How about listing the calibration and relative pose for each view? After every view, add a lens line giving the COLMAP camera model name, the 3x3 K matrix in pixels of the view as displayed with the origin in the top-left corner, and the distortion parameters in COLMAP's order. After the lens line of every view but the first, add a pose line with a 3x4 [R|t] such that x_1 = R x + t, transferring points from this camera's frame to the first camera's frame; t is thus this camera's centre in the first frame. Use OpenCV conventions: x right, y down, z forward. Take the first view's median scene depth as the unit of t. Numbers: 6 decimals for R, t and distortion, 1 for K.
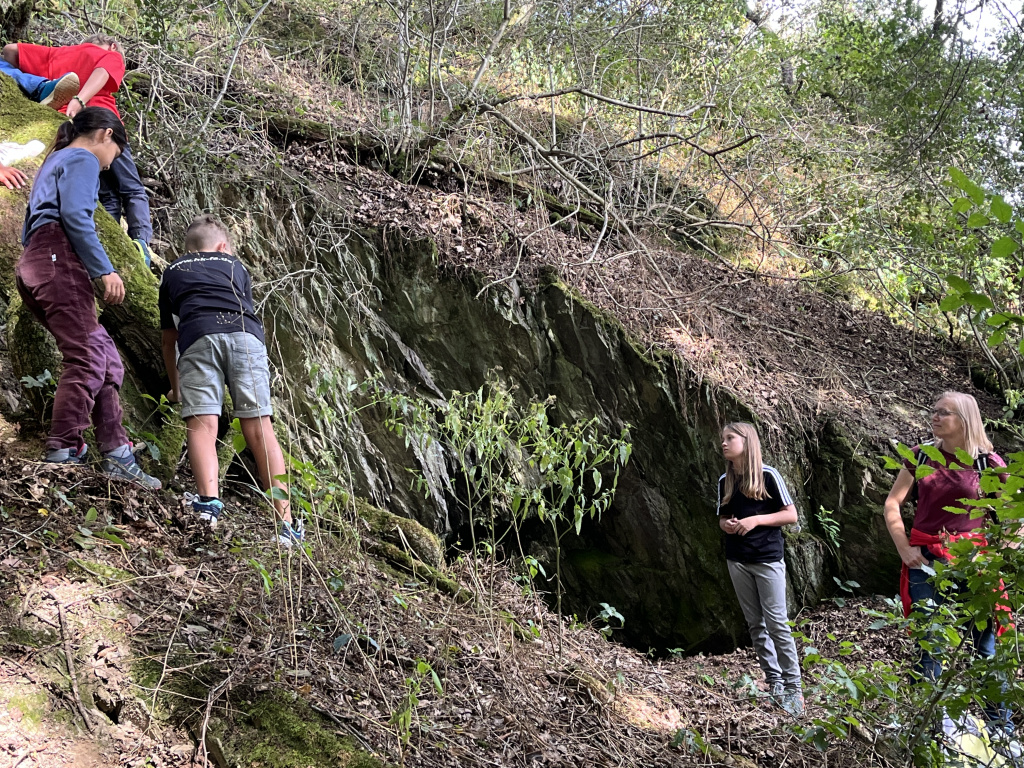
lens RADIAL K [[1367.0, 0, 517.0], [0, 1367.0, 387.2], [0, 0, 1]] dist [0.061520, 0.000000]
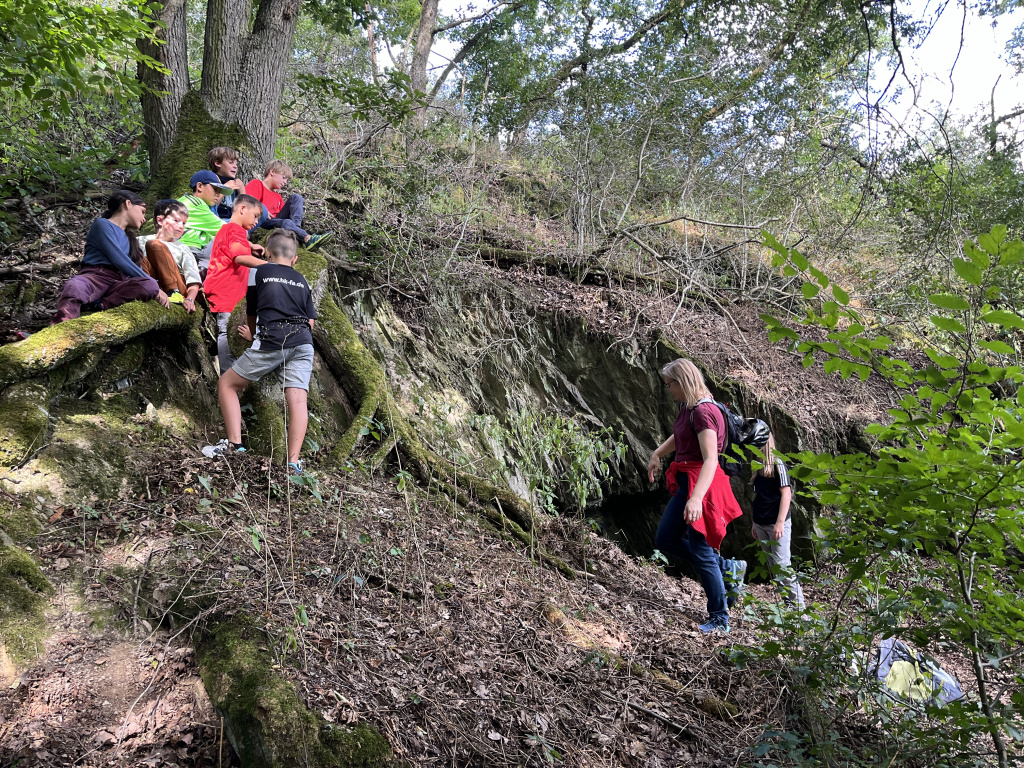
lens RADIAL K [[774.2, 0, 515.4], [0, 774.2, 377.2], [0, 0, 1]] dist [0.055783, -0.068390]
pose [[0.950414, -0.032486, -0.309287, 0.143562], [0.020132, 0.998870, -0.043051, 0.001917], [0.310336, 0.034689, 0.949994, 0.102557]]
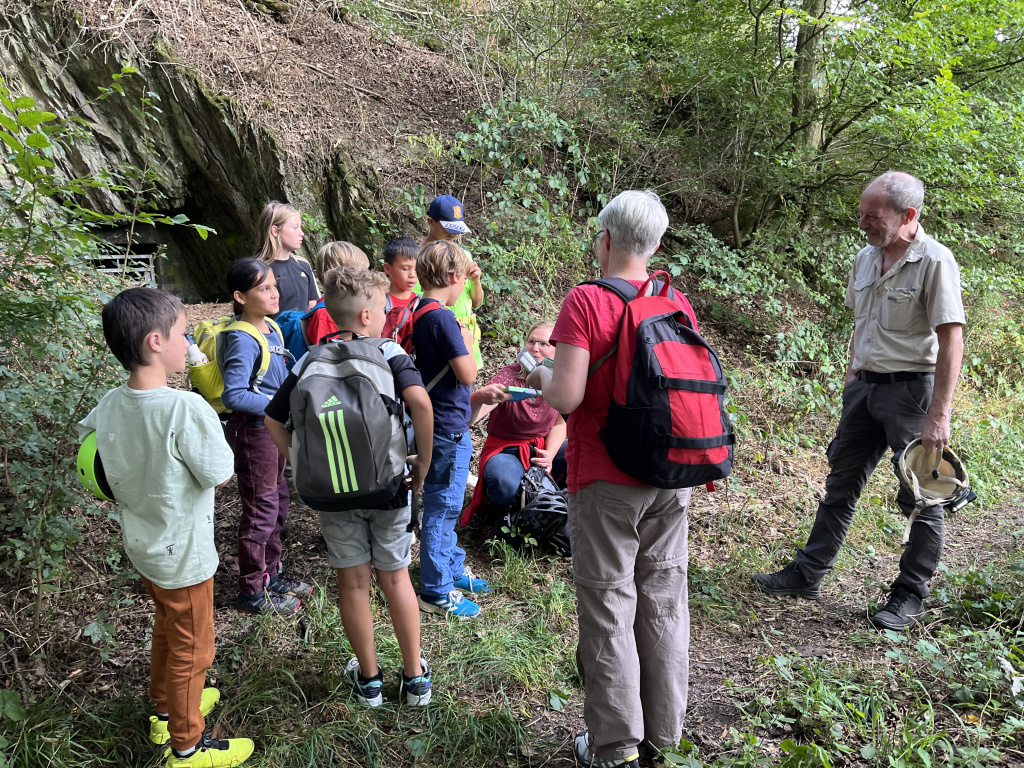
lens RADIAL K [[774.2, 0, 514.9], [0, 774.2, 389.9], [0, 0, 1]] dist [0.055783, -0.068390]
pose [[0.986445, 0.092285, -0.135680, 0.555077], [-0.049753, 0.956151, 0.288619, 0.017267], [0.156365, -0.277956, 0.947782, 0.158630]]
